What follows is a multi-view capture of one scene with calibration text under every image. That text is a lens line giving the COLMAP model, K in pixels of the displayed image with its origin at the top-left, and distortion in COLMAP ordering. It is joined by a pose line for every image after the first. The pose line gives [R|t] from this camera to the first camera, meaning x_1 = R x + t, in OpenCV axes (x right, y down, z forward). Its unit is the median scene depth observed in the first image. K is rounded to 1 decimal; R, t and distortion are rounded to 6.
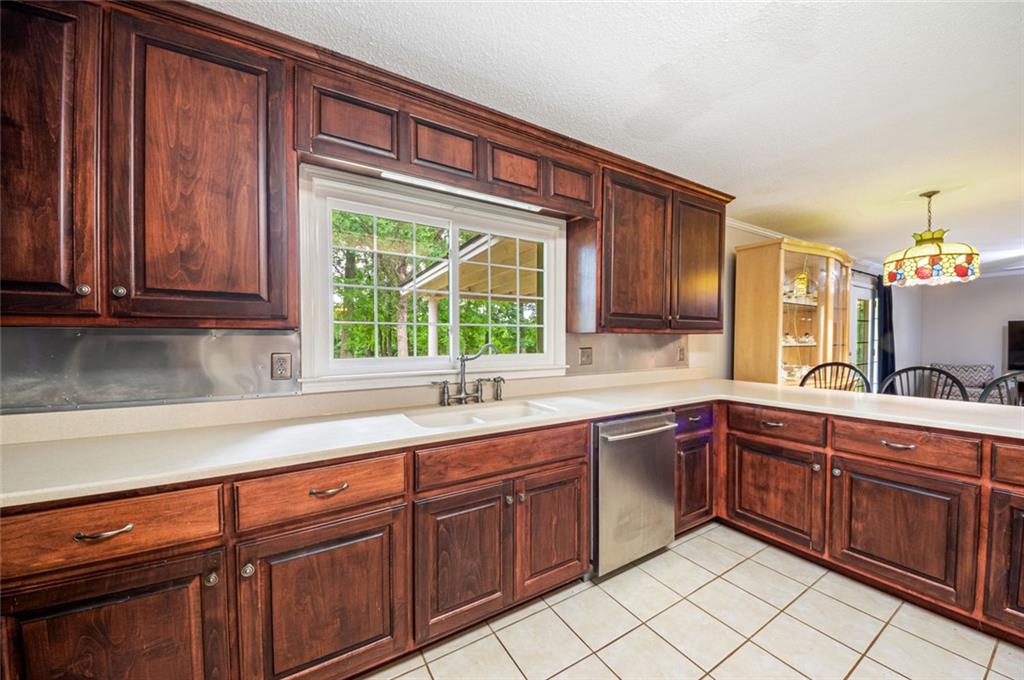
lens RADIAL K [[368.4, 0, 516.8], [0, 368.4, 343.8], [0, 0, 1]] dist [0.045861, -0.024616]
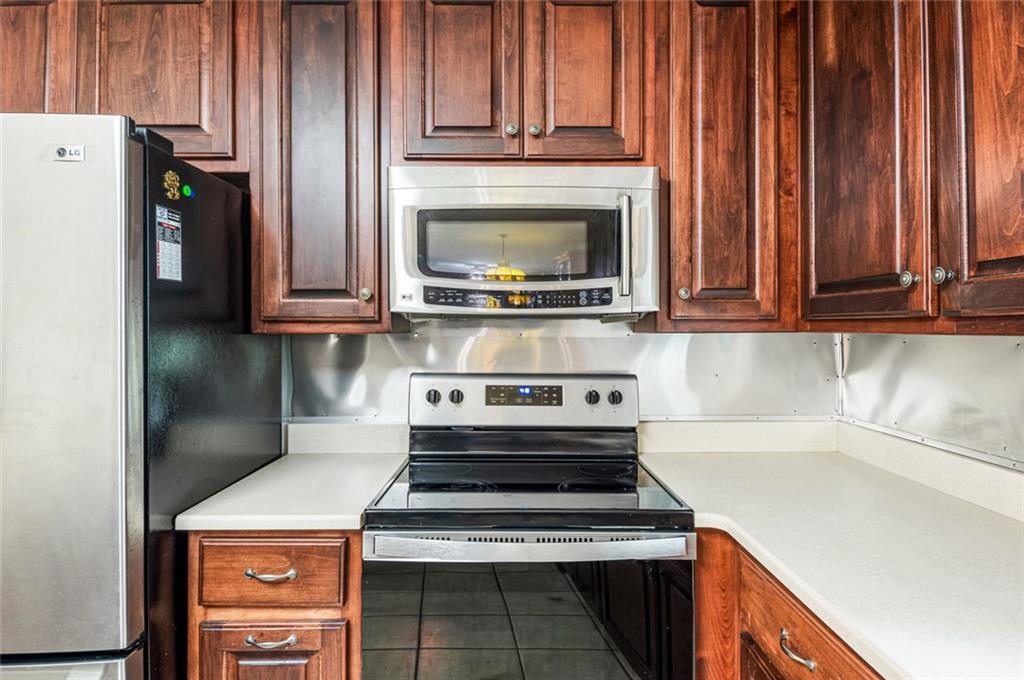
lens RADIAL K [[553.5, 0, 515.8], [0, 553.5, 329.6], [0, 0, 1]] dist [0.002402, -0.016348]
pose [[-0.518884, 0.001824, -0.854843, 0.003683], [-0.009921, 0.999918, 0.008156, -0.040390], [0.854787, 0.012713, -0.518823, 0.632650]]
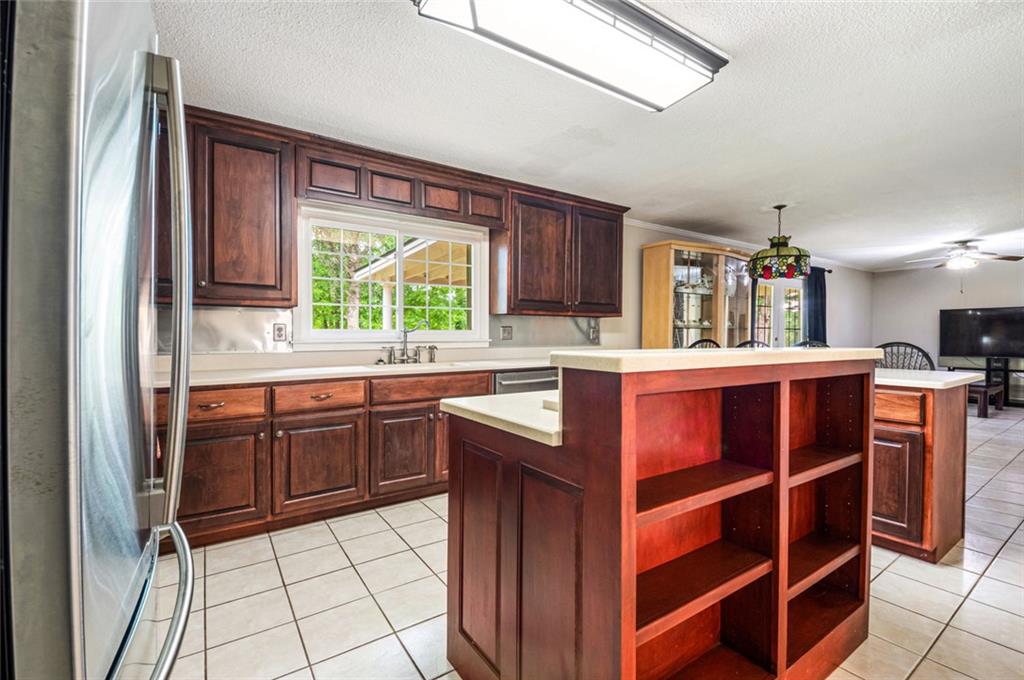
lens RADIAL K [[450.0, 0, 517.3], [0, 450.0, 335.4], [0, 0, 1]] dist [0.039798, 0.000003]
pose [[0.998786, 0.002420, 0.049197, 0.238966], [-0.002100, 0.999976, -0.006561, 0.084215], [-0.049212, 0.006450, 0.998768, -0.894908]]
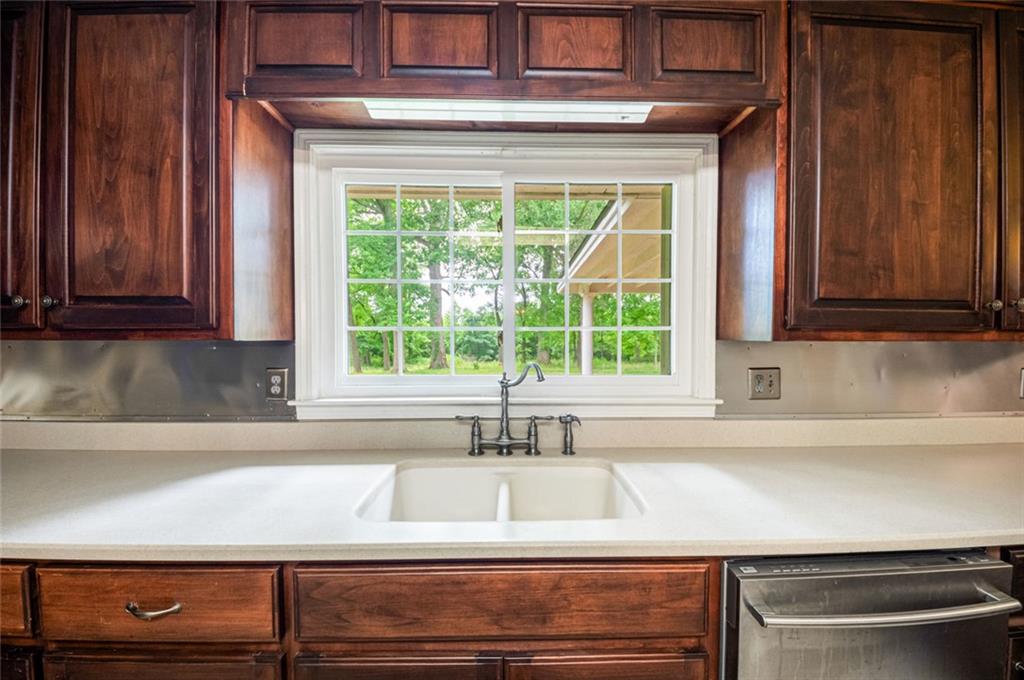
lens RADIAL K [[368.3, 0, 515.5], [0, 368.3, 340.0], [0, 0, 1]] dist [0.011830, -0.009782]
pose [[0.864729, 0.006300, -0.502200, 0.232347], [-0.007541, 0.999971, -0.000440, -0.040474], [0.502183, 0.004168, 0.864751, 0.580471]]
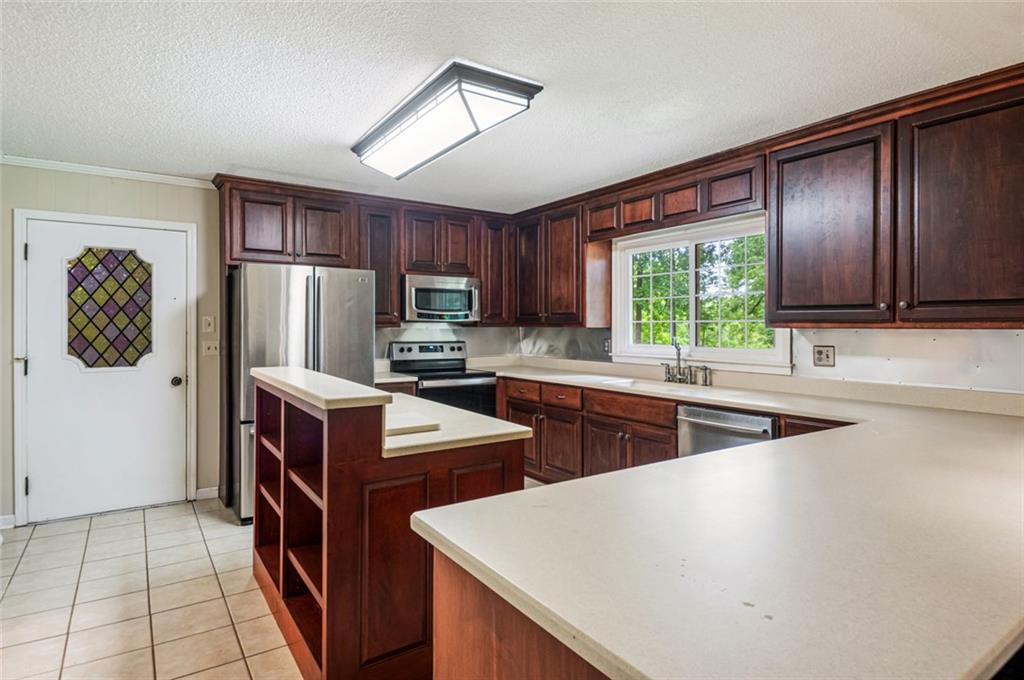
lens RADIAL K [[553.5, 0, 515.8], [0, 553.5, 329.6], [0, 0, 1]] dist [0.002402, -0.016348]
pose [[0.047651, 0.007302, -0.998837, 2.218042], [-0.012667, 0.999897, 0.006706, -0.038833], [0.998784, 0.012333, 0.047738, 0.412700]]
